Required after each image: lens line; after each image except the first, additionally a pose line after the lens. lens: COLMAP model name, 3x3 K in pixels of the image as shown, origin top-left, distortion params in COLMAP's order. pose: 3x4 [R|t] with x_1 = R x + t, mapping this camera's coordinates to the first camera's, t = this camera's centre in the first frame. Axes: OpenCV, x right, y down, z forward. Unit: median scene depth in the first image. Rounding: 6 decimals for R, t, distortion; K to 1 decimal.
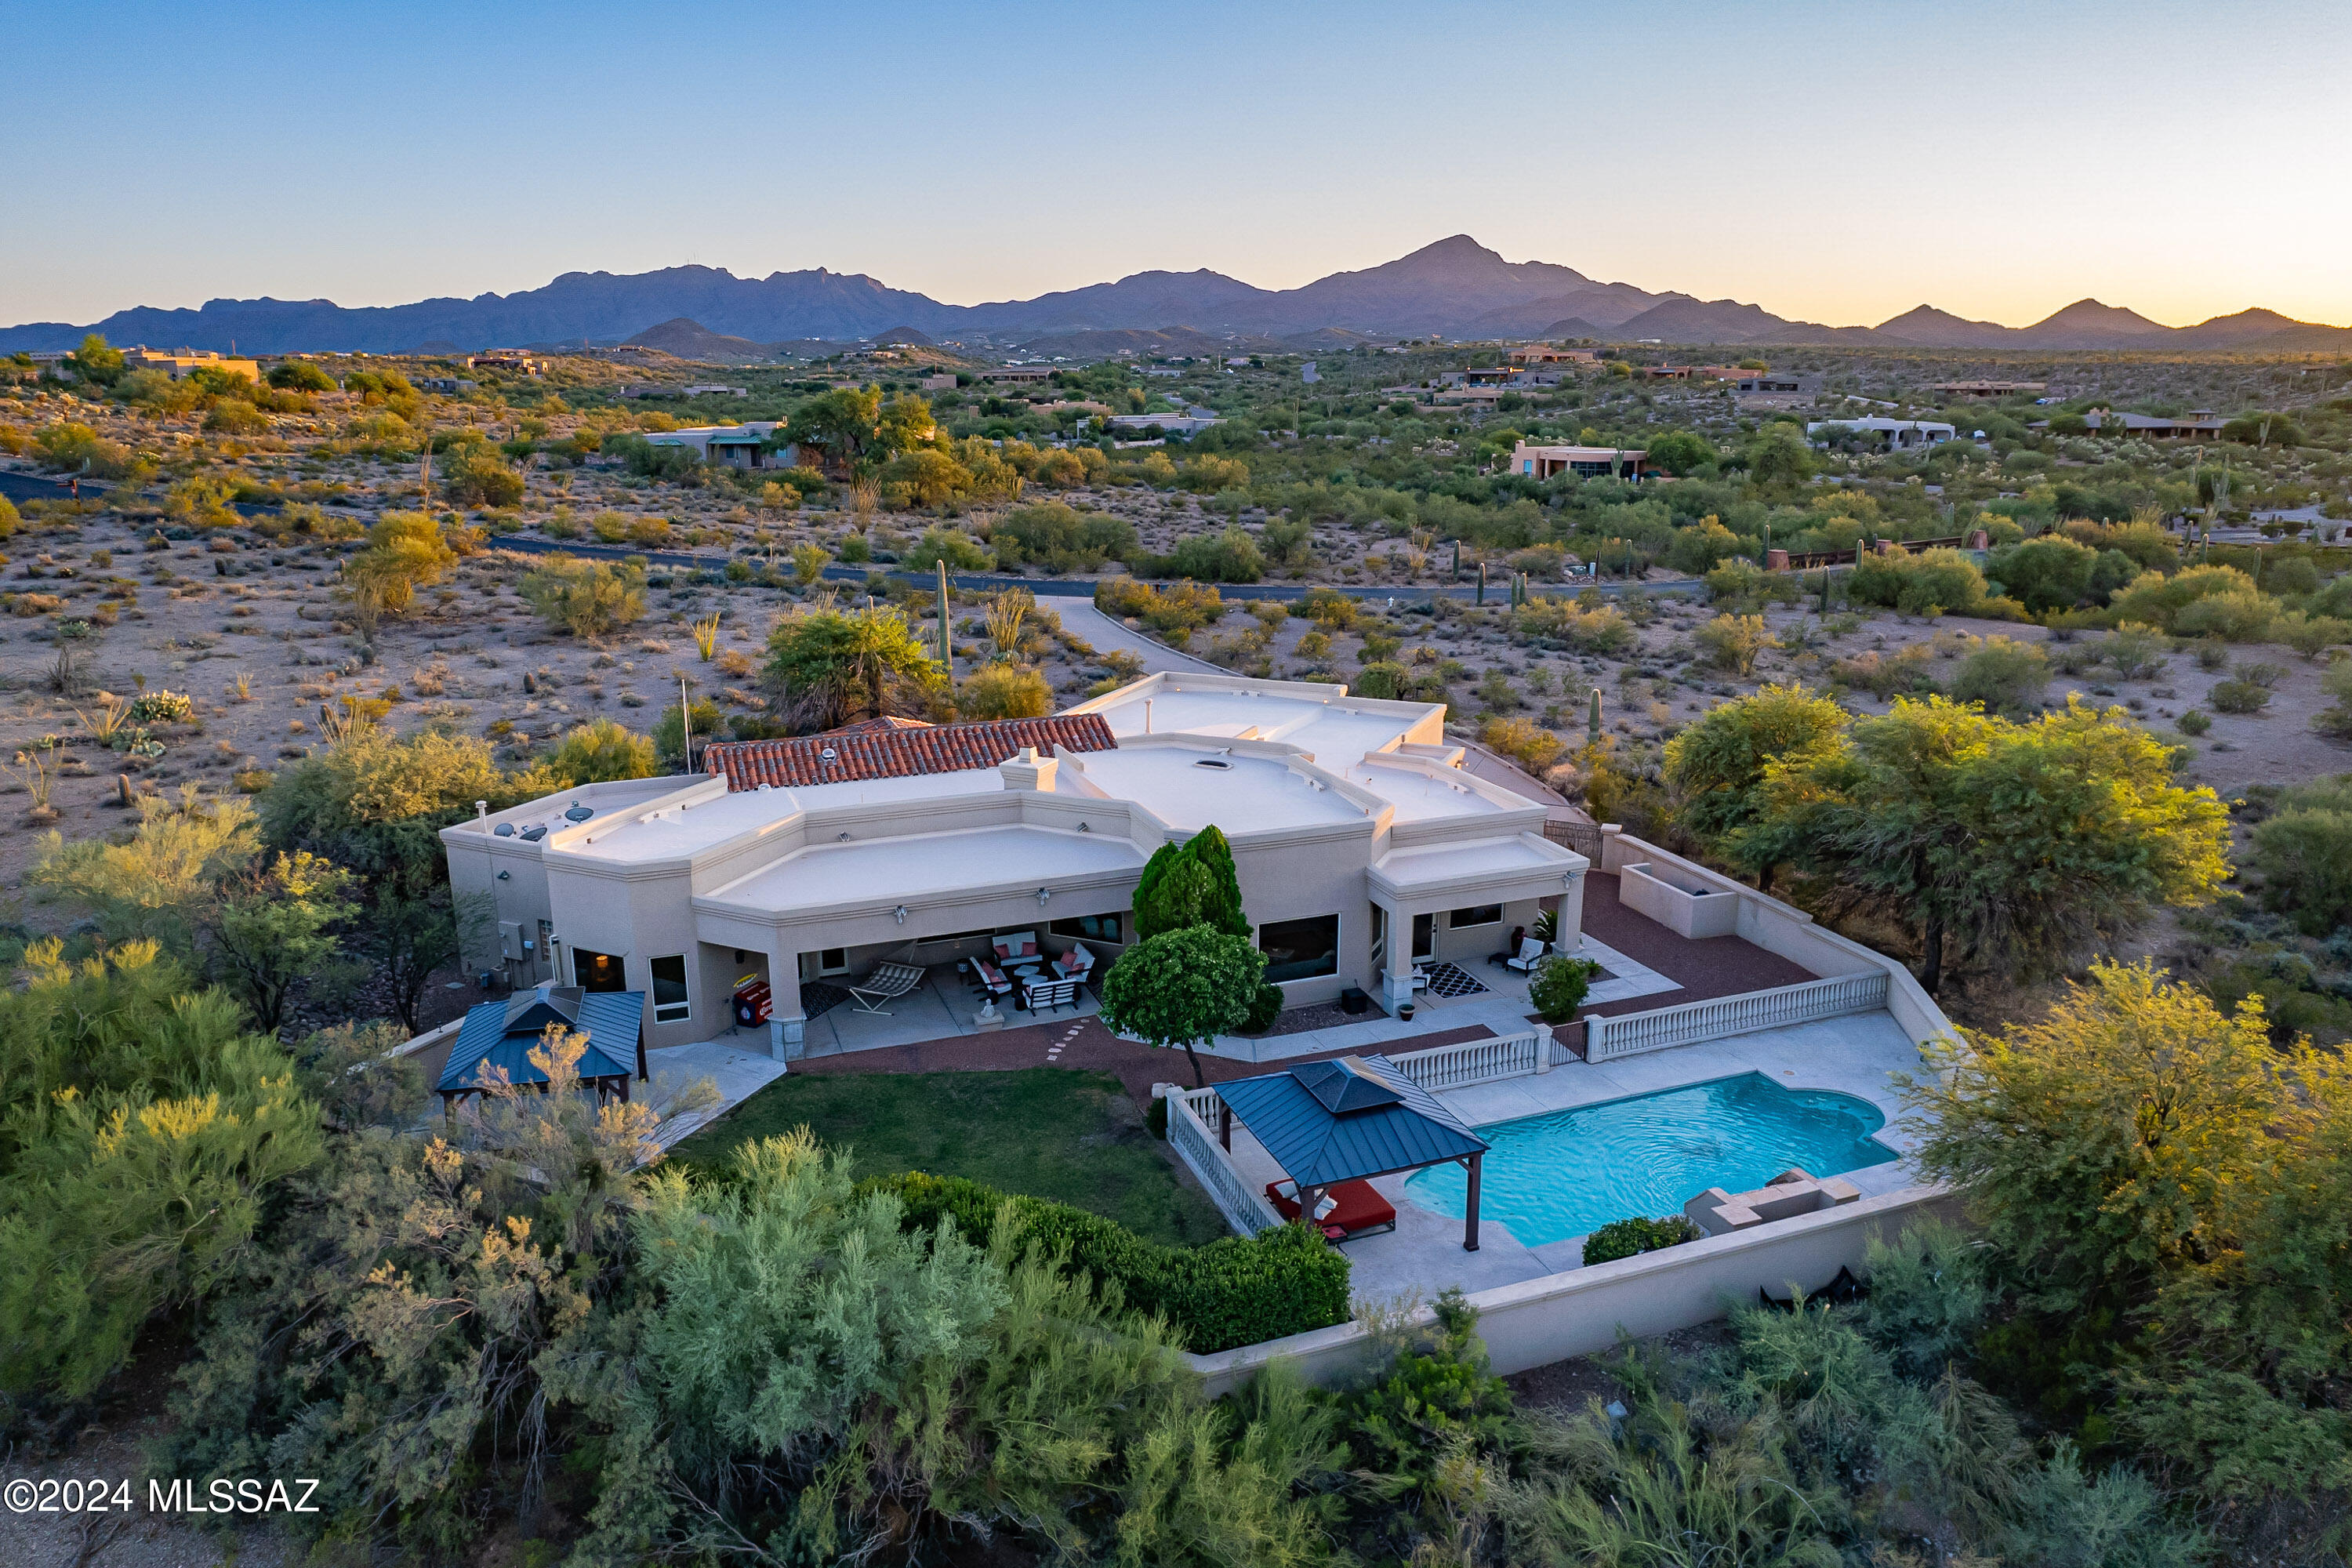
lens RADIAL K [[1505.3, 0, 1183.4], [0, 1505.3, 789.2], [0, 0, 1]] dist [-0.050255, 0.020088]
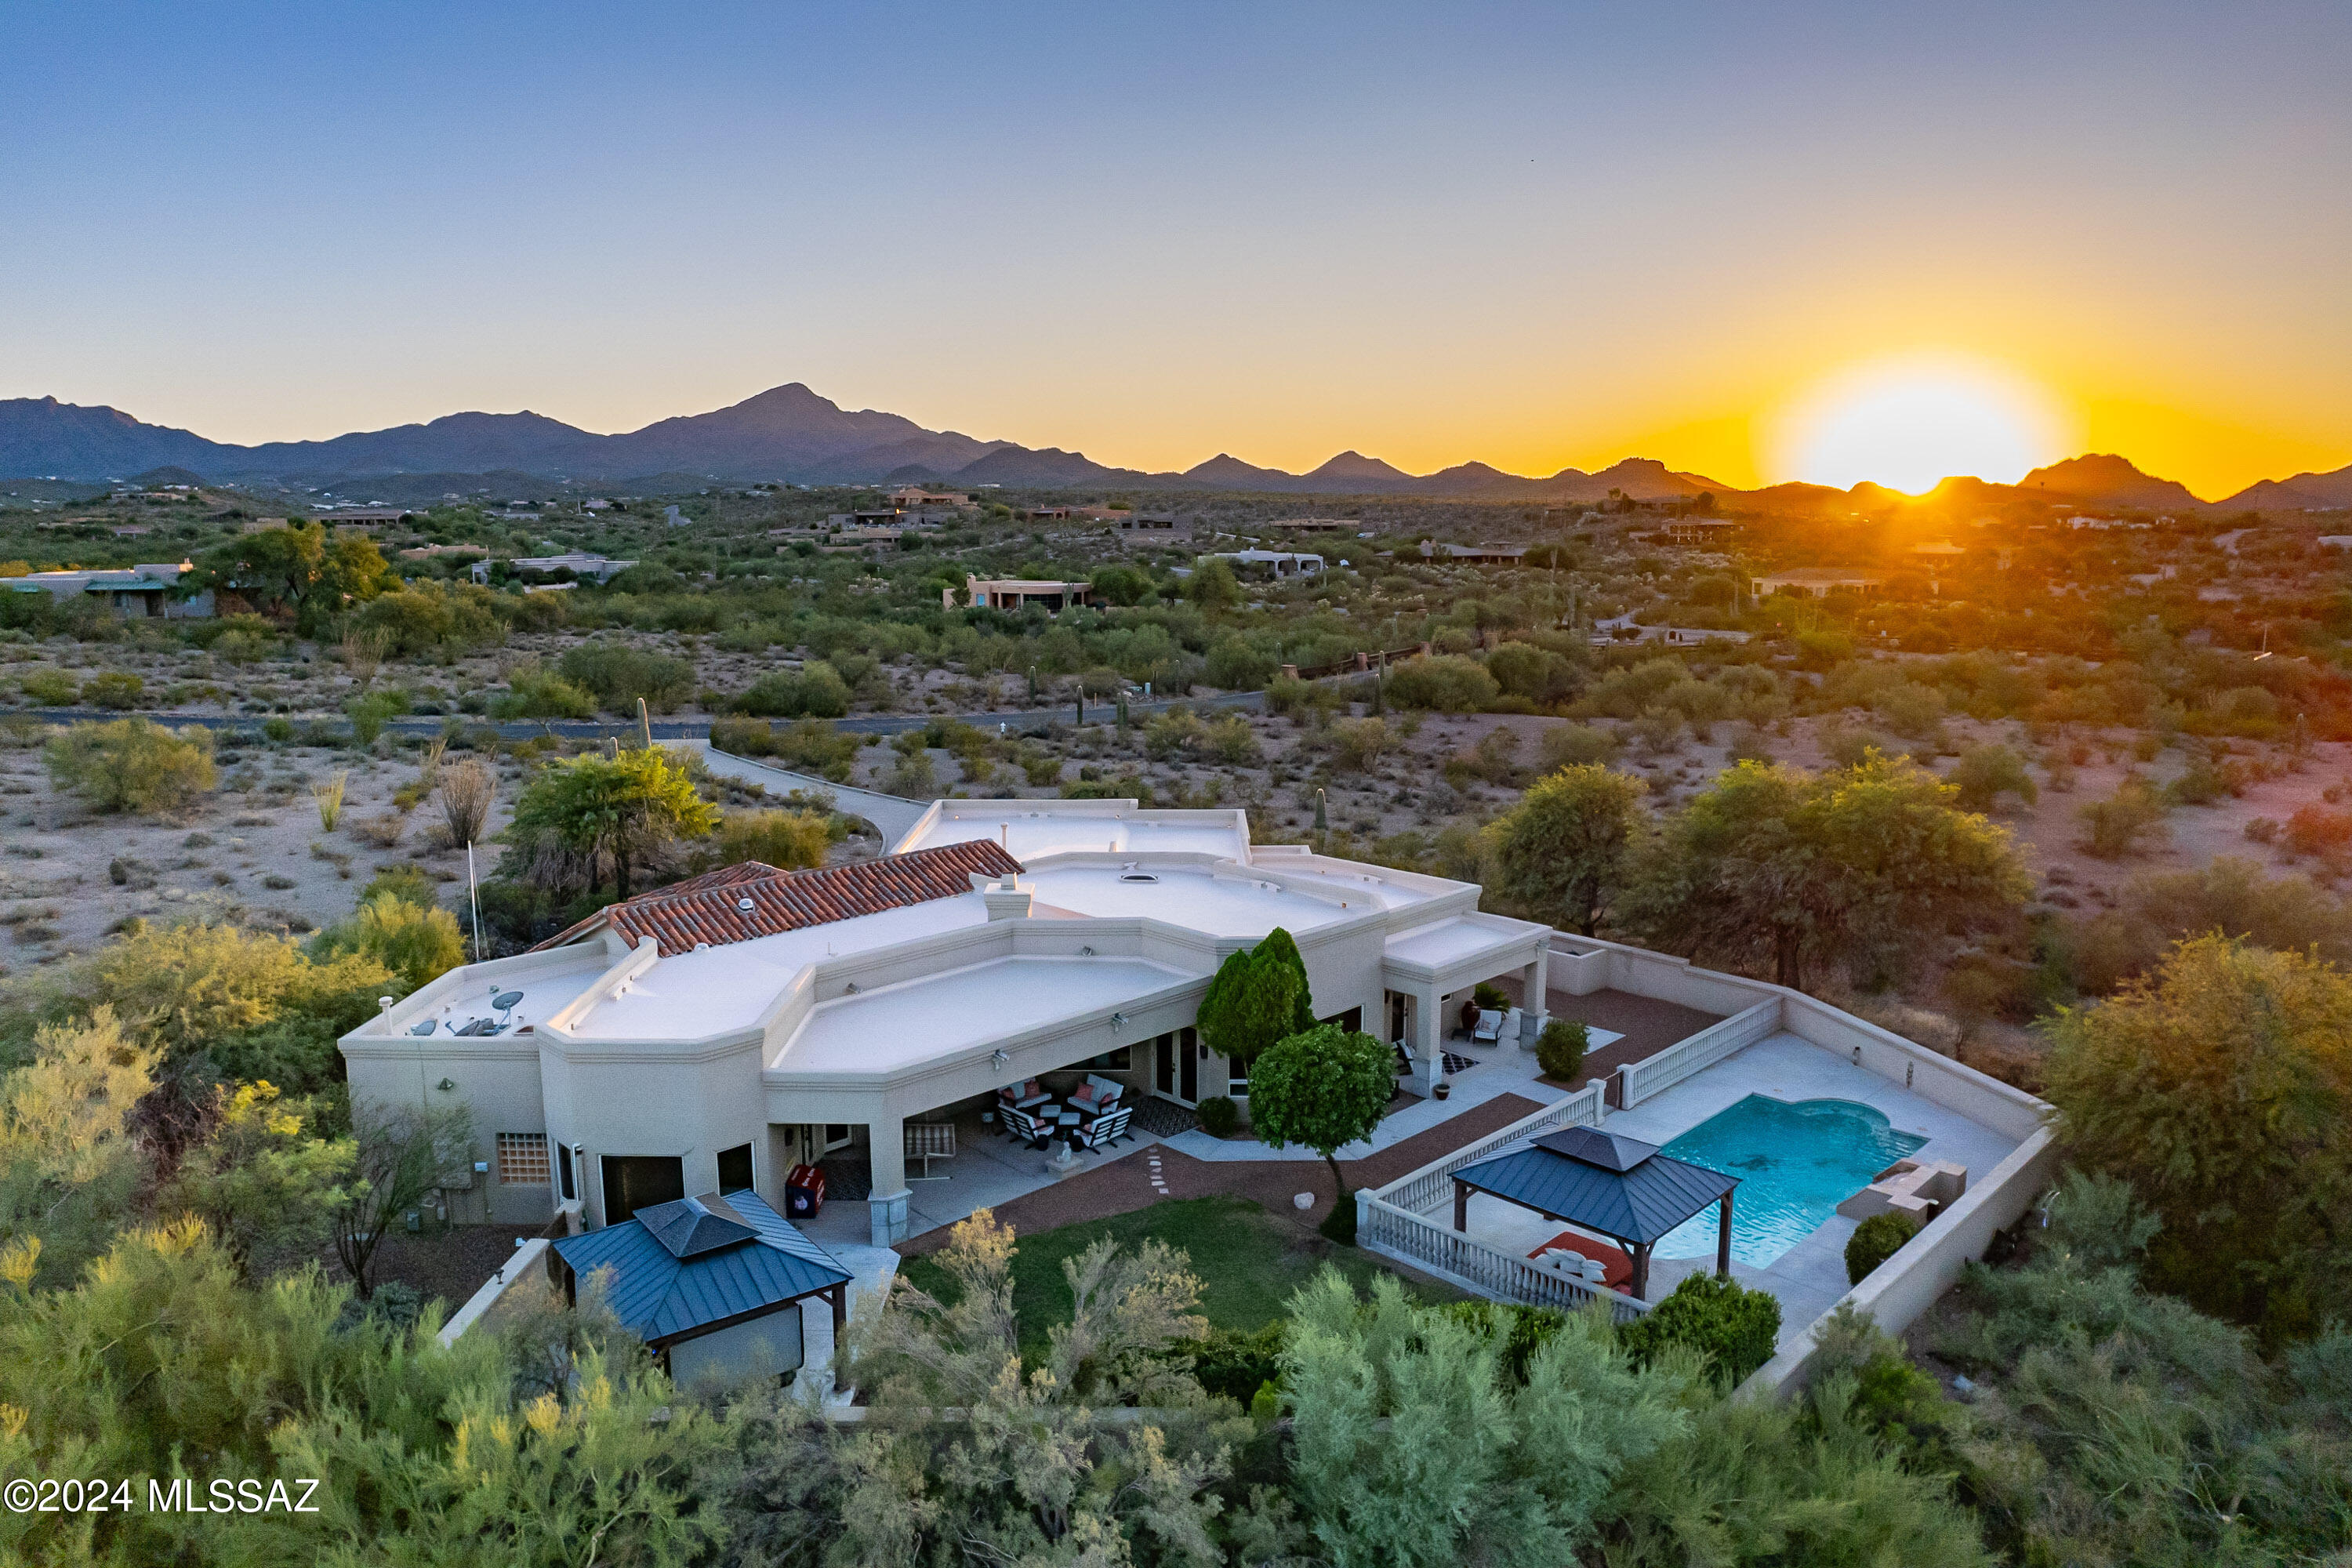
lens RADIAL K [[1505.3, 0, 1158.3], [0, 1505.3, 792.8], [0, 0, 1]] dist [-0.050255, 0.020088]
pose [[0.919728, -0.067485, 0.386713, -0.097620], [0.101614, 0.992464, -0.068476, -0.001007], [-0.379177, 0.102275, 0.919655, 0.024947]]
